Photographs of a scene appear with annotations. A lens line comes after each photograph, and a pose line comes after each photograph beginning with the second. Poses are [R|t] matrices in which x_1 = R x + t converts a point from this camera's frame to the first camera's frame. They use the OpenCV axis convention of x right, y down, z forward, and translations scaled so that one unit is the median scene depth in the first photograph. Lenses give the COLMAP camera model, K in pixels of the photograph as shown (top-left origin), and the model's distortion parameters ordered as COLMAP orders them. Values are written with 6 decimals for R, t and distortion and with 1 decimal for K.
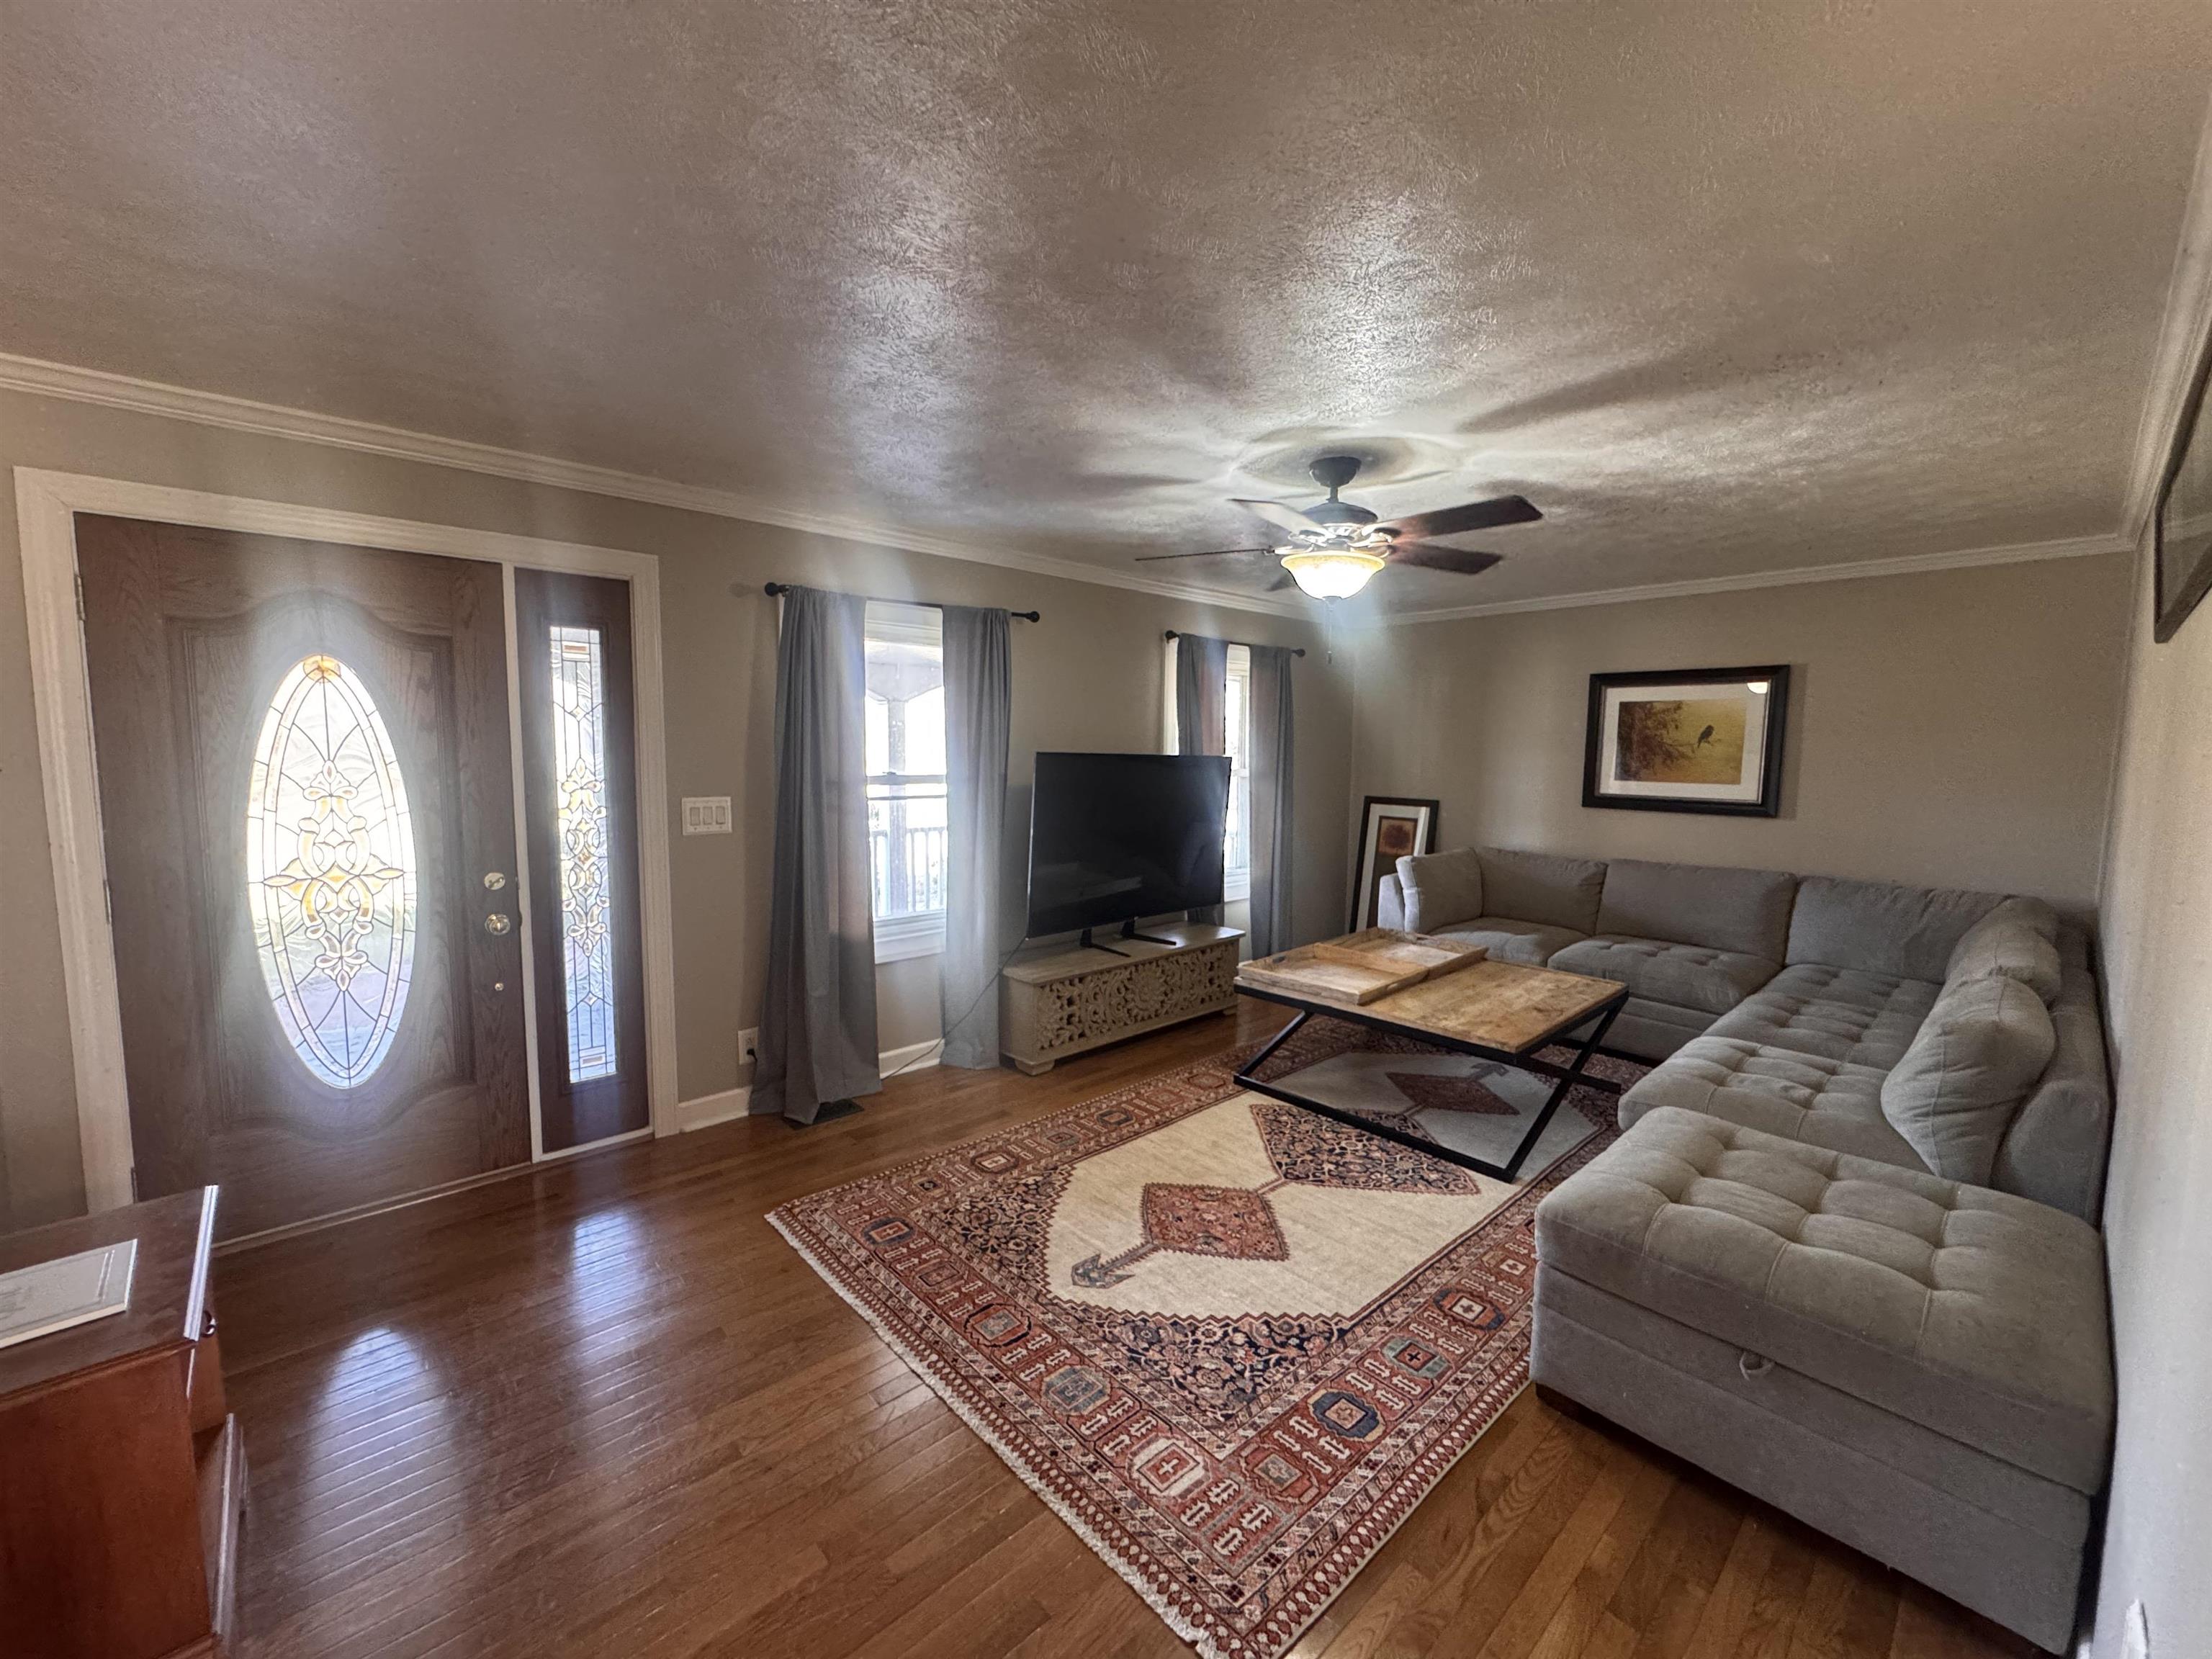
lens RADIAL K [[882.5, 0, 1102.1], [0, 882.5, 825.4], [0, 0, 1]] dist [-0.004098, 0.000723]
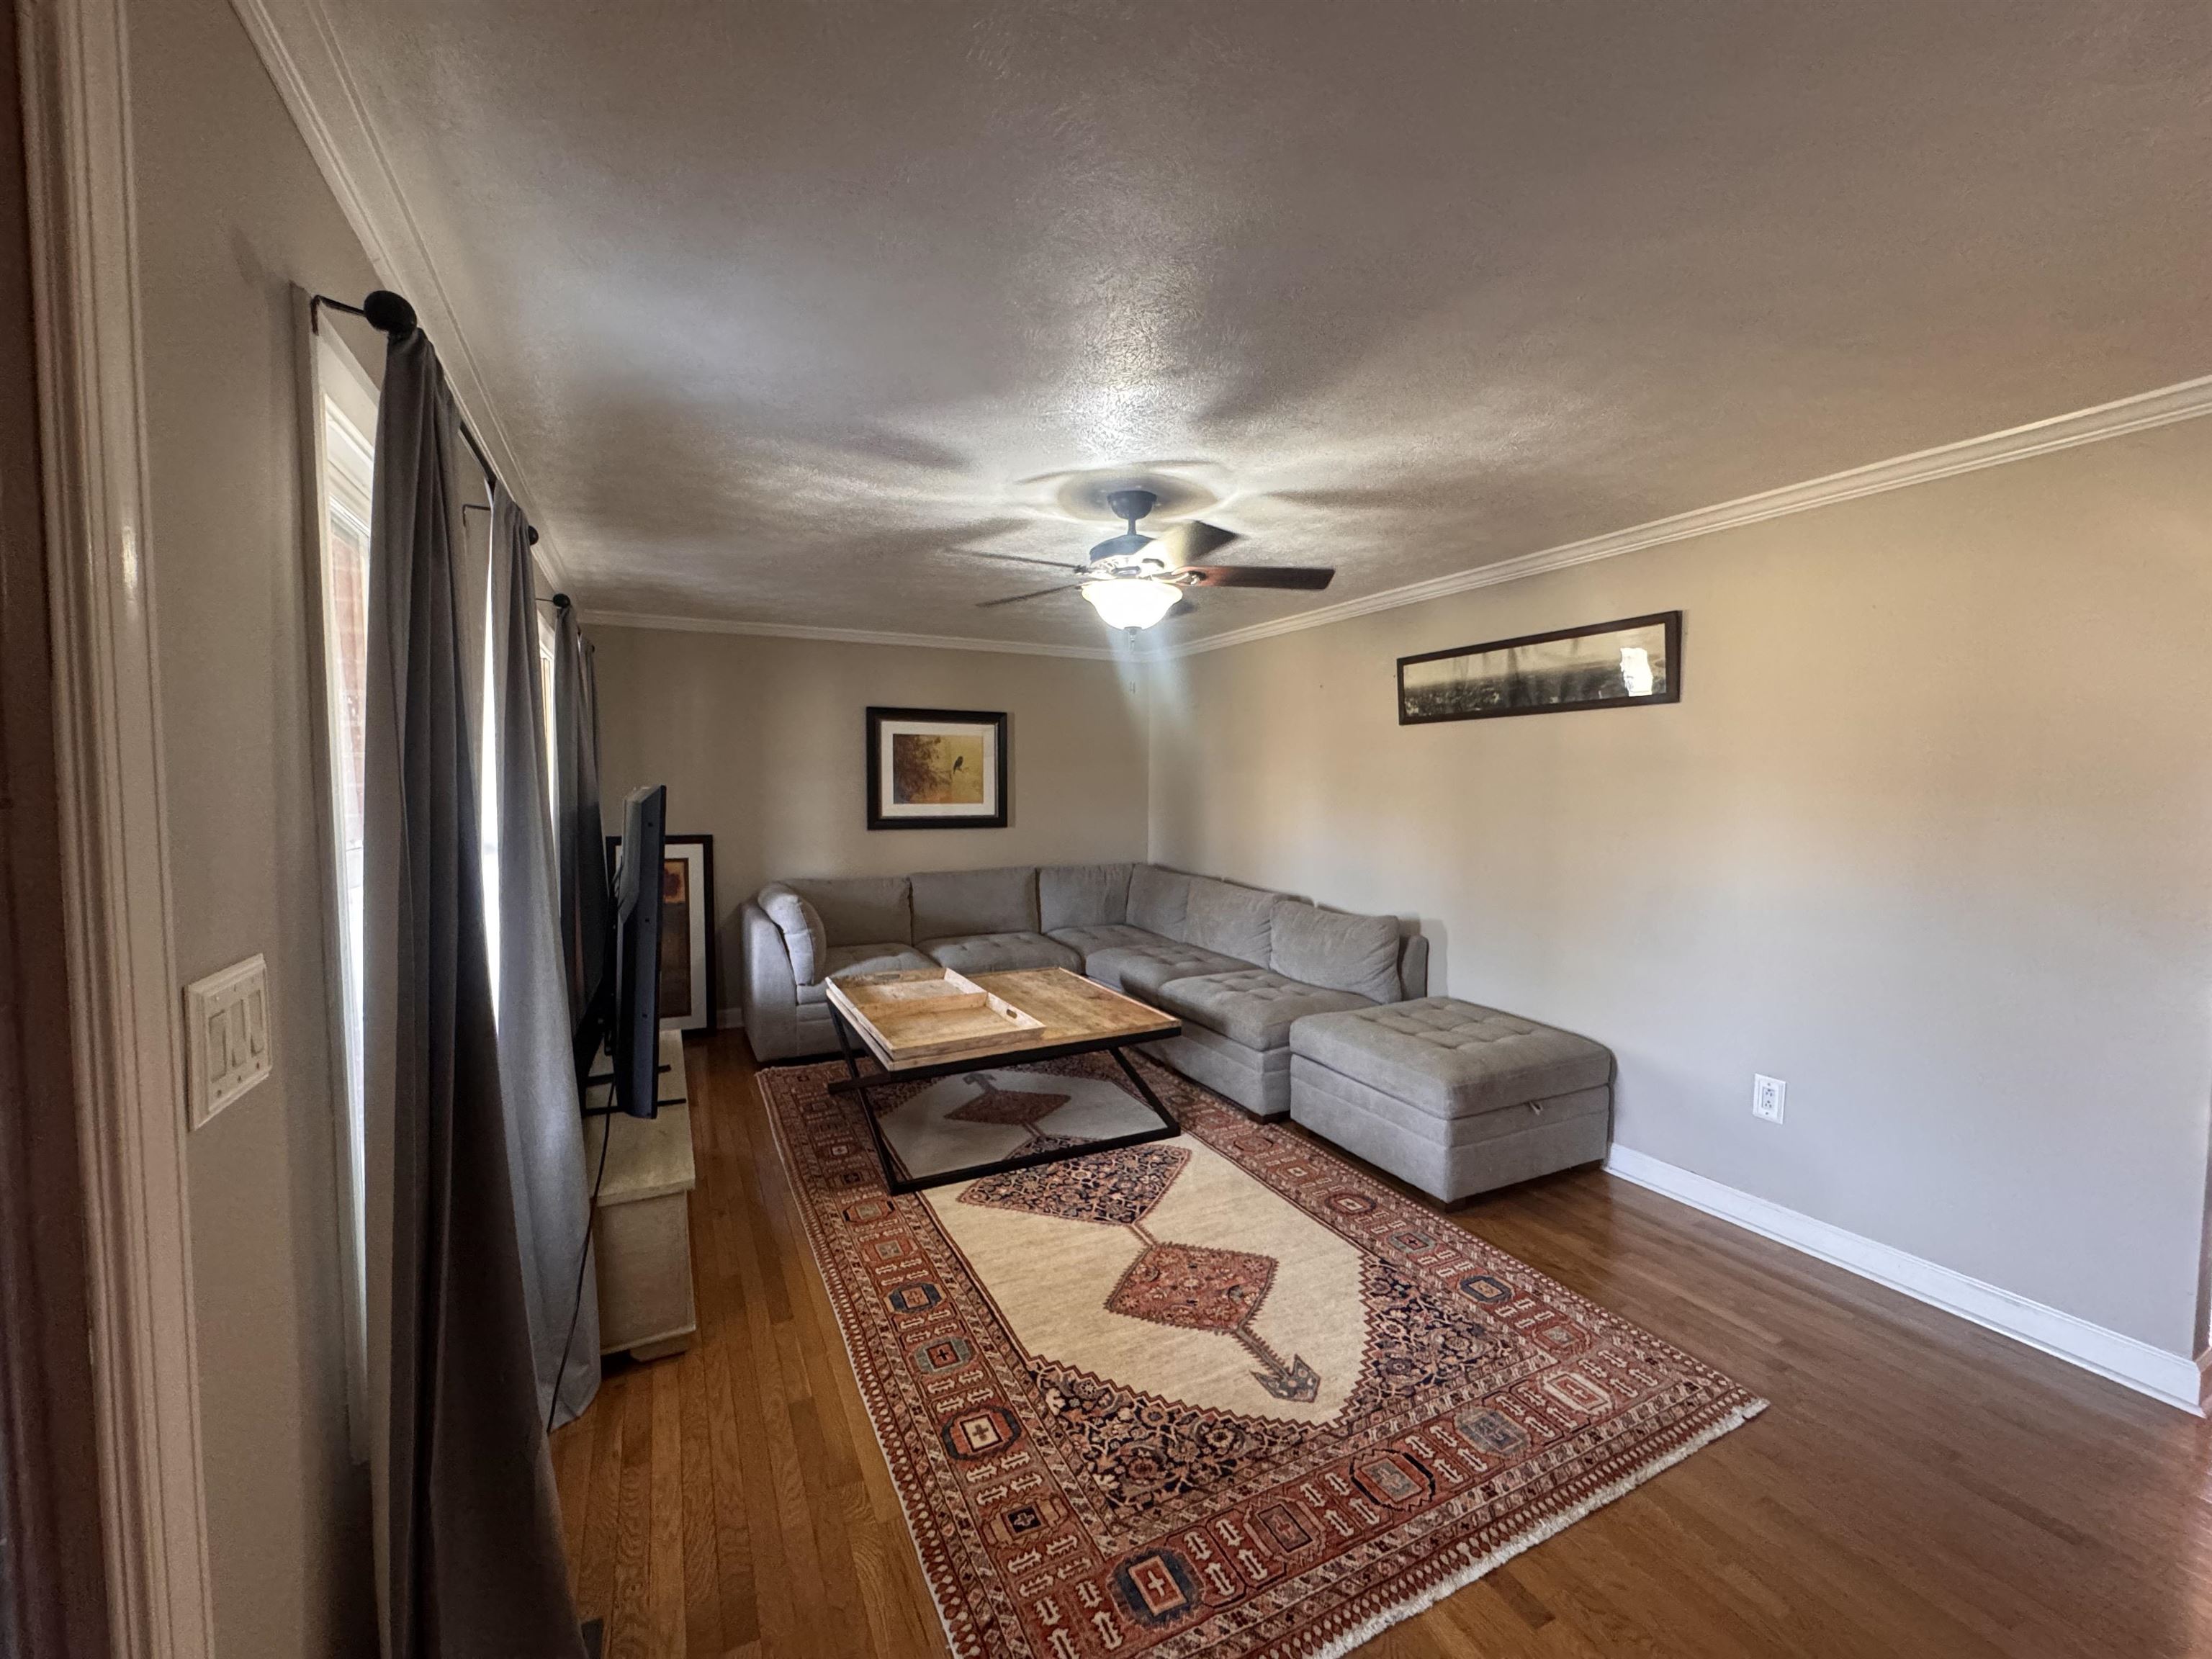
lens RADIAL K [[882.5, 0, 1112.8], [0, 882.5, 825.2], [0, 0, 1]] dist [-0.004098, 0.000723]
pose [[0.272418, -0.058758, 0.960383, -0.751743], [0.088136, 0.995461, 0.035904, -0.072765], [-0.958134, 0.074864, 0.276361, 0.780959]]
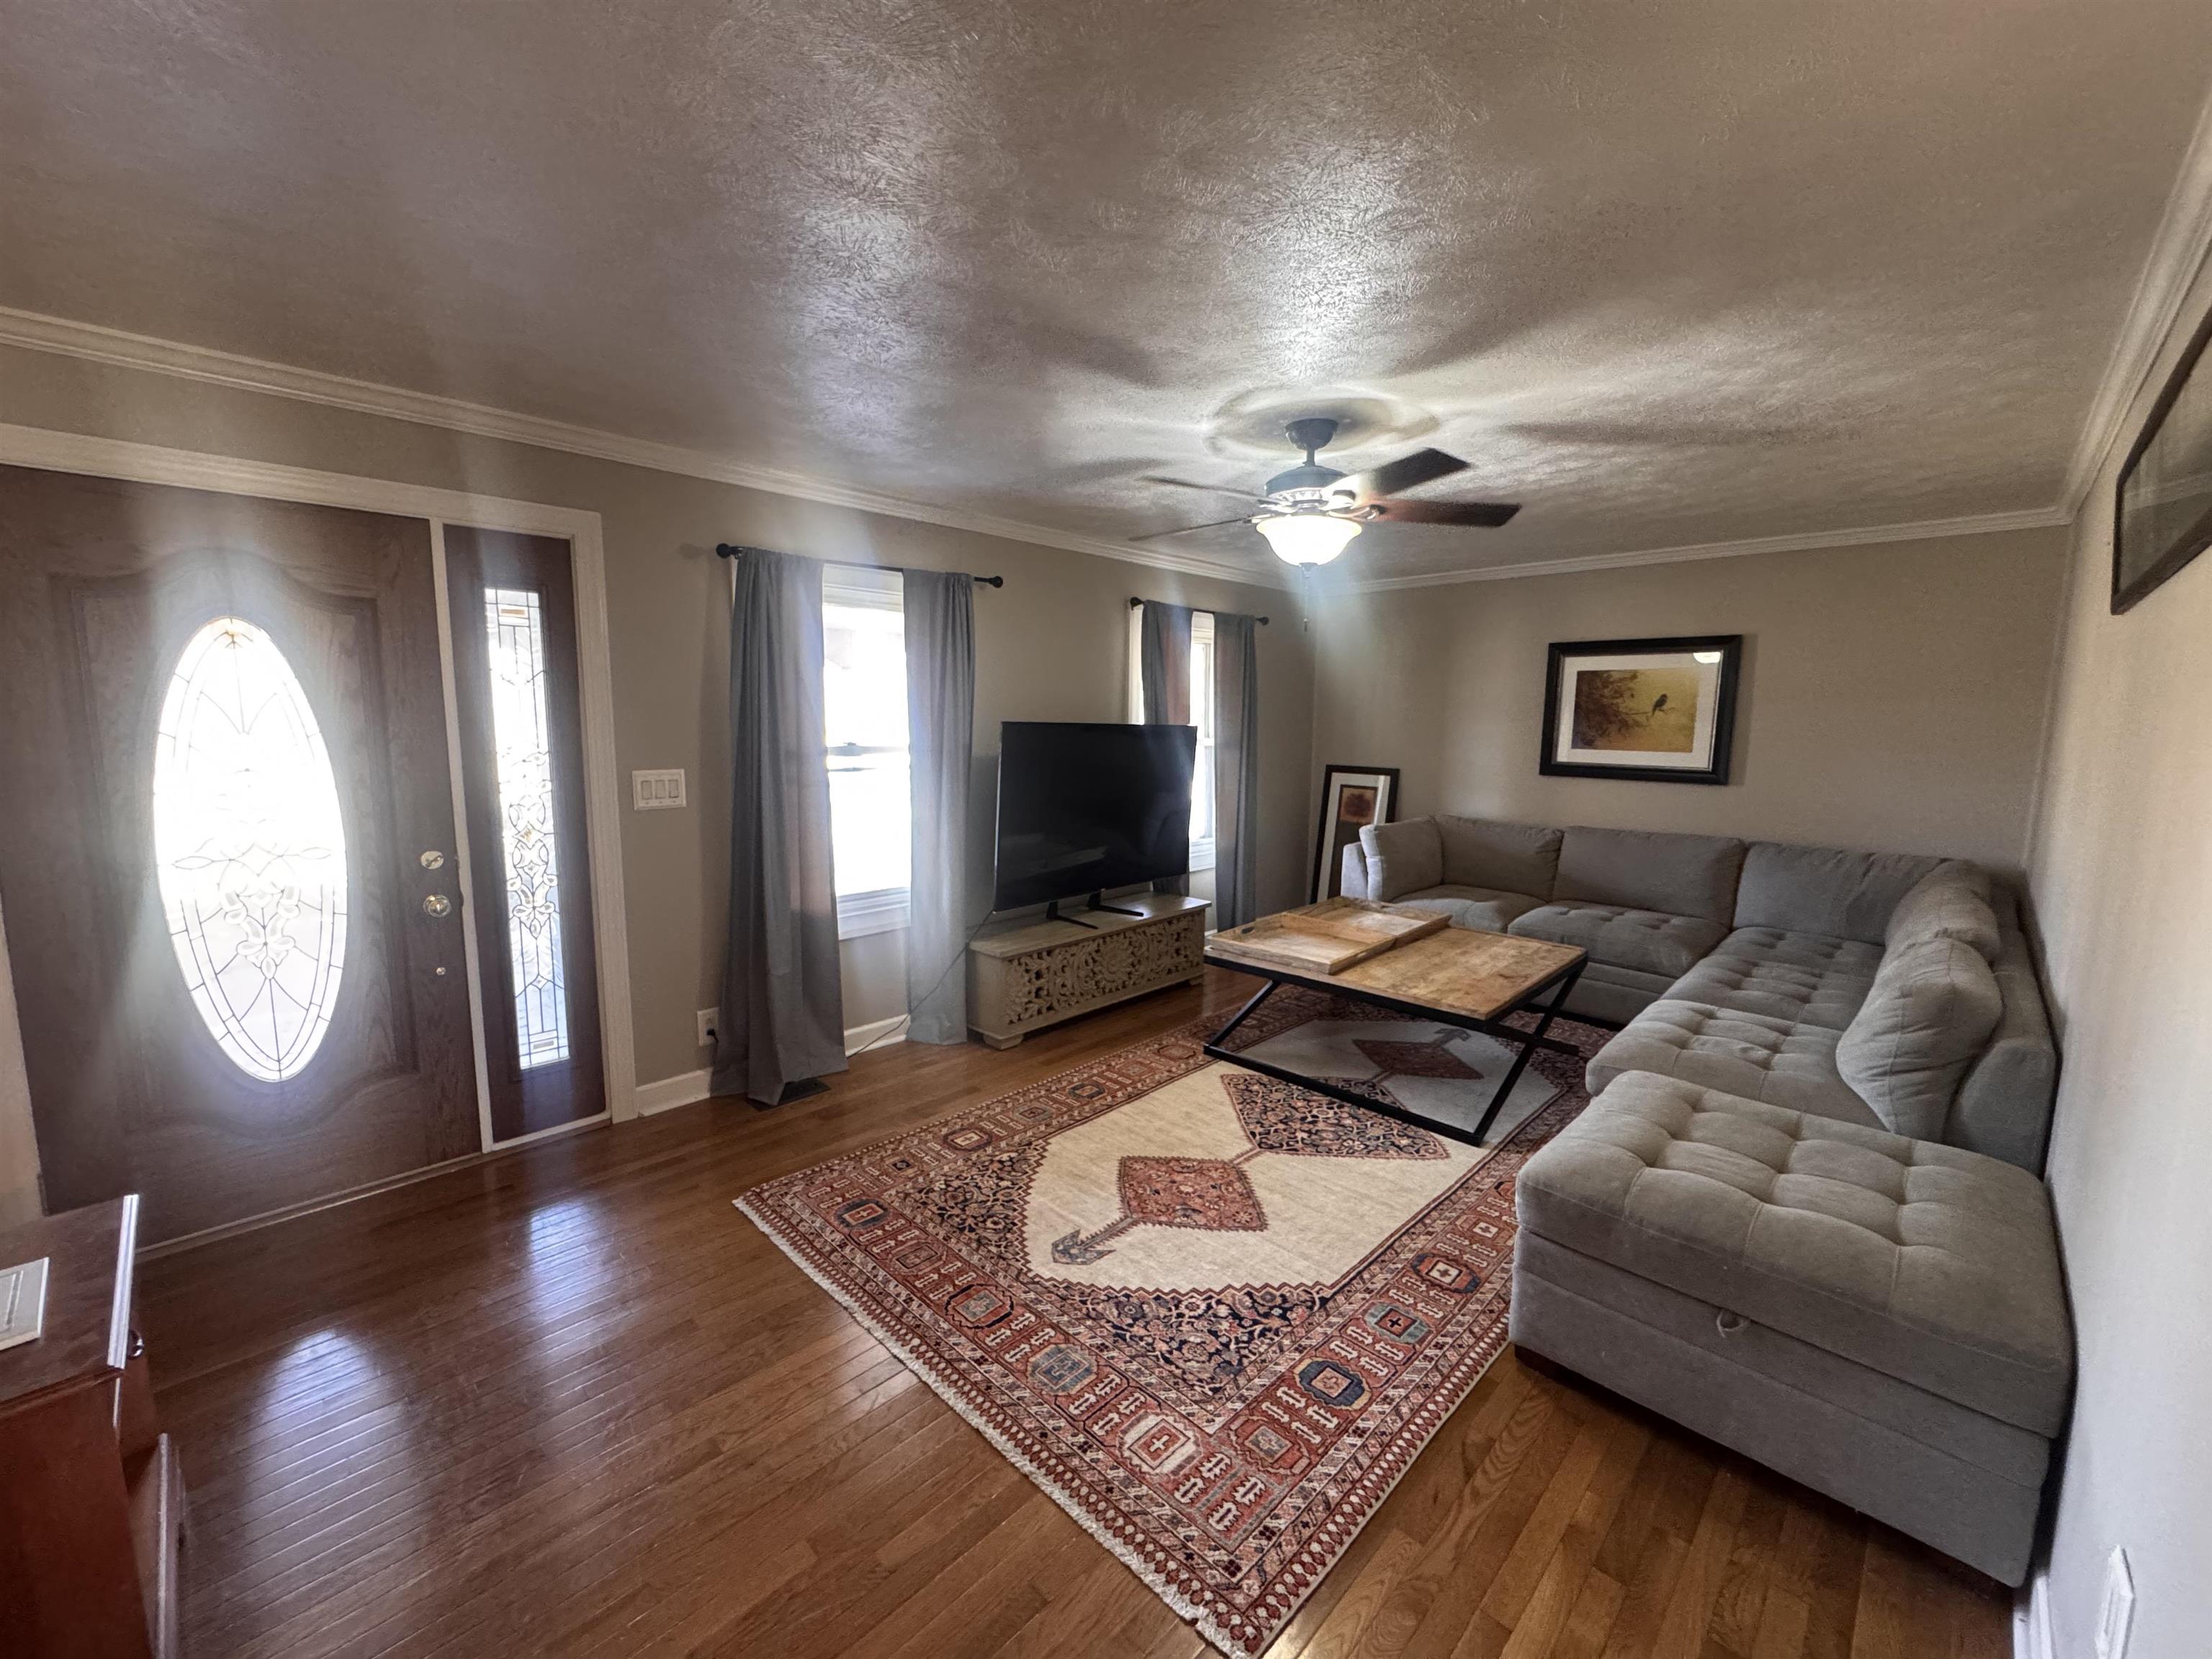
lens RADIAL K [[882.5, 0, 1101.4], [0, 882.5, 825.4], [0, 0, 1]] dist [-0.004098, 0.000723]
pose [[0.998588, -0.007577, 0.052584, -0.023968], [0.005715, 0.999354, 0.035470, -0.003532], [-0.052819, -0.035120, 0.997986, 0.022334]]
